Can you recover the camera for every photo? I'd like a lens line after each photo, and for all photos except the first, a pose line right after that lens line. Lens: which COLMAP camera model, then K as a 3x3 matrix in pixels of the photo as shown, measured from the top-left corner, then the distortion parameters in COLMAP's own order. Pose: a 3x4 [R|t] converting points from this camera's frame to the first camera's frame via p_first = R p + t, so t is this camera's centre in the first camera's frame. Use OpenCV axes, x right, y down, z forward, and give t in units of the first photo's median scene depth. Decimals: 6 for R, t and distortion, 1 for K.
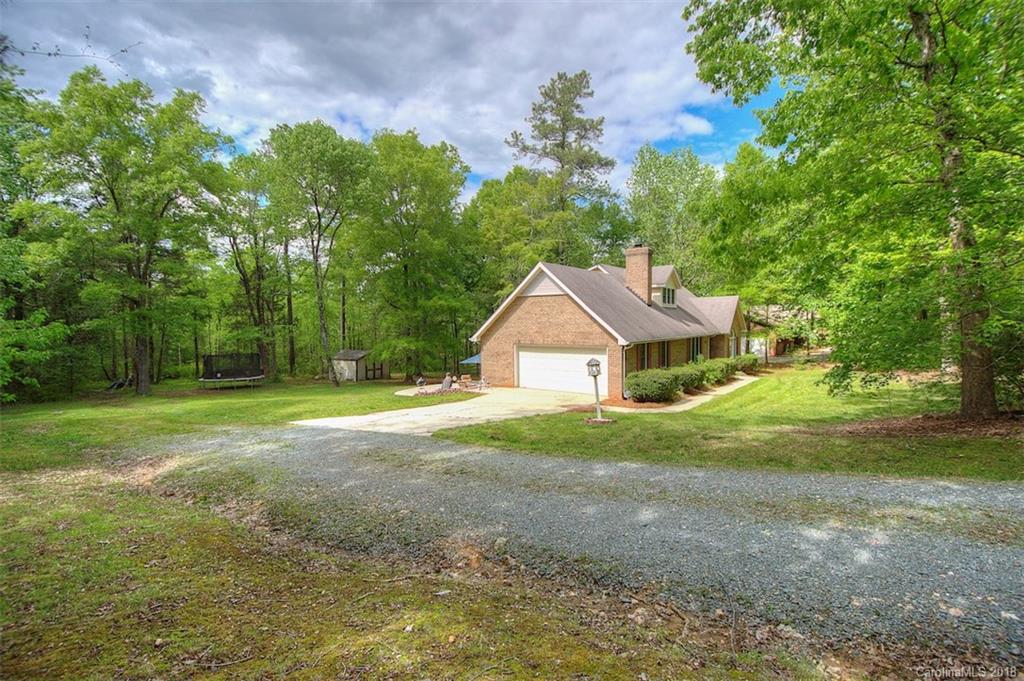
lens RADIAL K [[460.0, 0, 522.4], [0, 460.0, 338.7], [0, 0, 1]] dist [-0.001300, 0.000076]
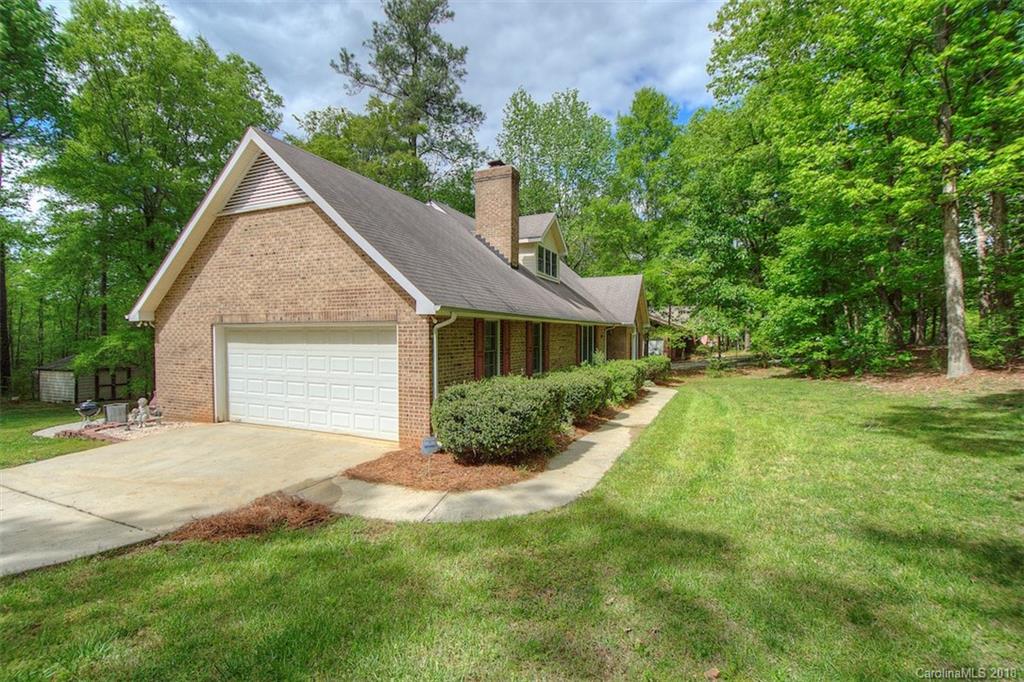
lens RADIAL K [[460.0, 0, 505.7], [0, 460.0, 337.2], [0, 0, 1]] dist [-0.001300, 0.000076]
pose [[0.978954, 0.006101, 0.203989, 0.165297], [0.000080, 0.999542, -0.030276, 0.035979], [-0.204080, 0.029655, 0.978505, 0.489969]]
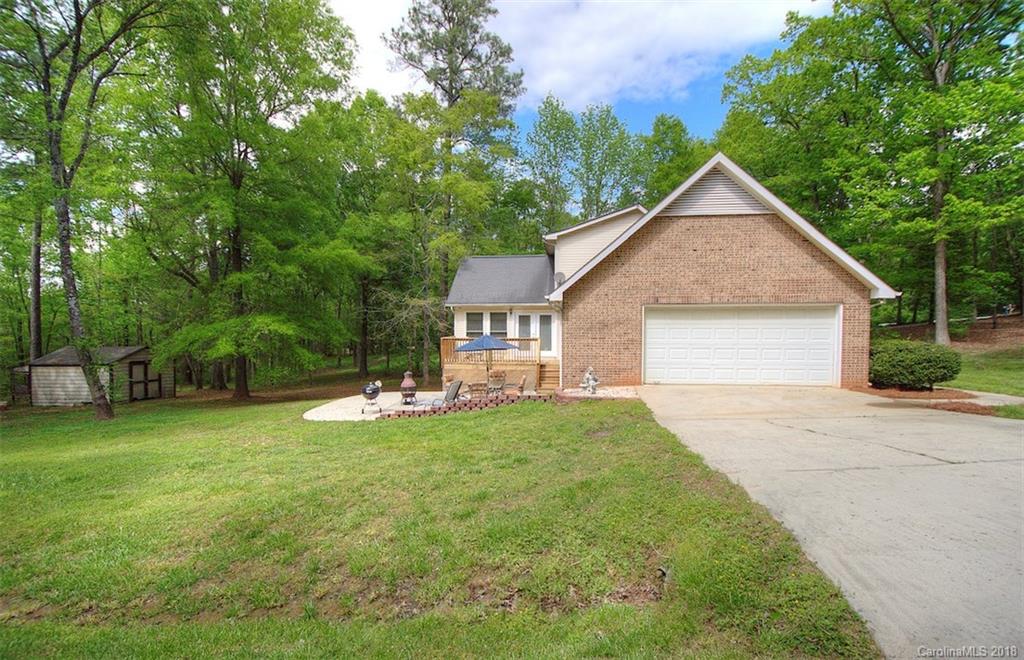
lens RADIAL K [[467.9, 0, 519.9], [0, 467.9, 339.4], [0, 0, 1]] dist [-0.000986, 0.000014]
pose [[0.861045, -0.008089, 0.508465, -0.414515], [0.014896, 0.999846, -0.009319, 0.053958], [-0.508311, 0.015598, 0.861032, 0.580764]]
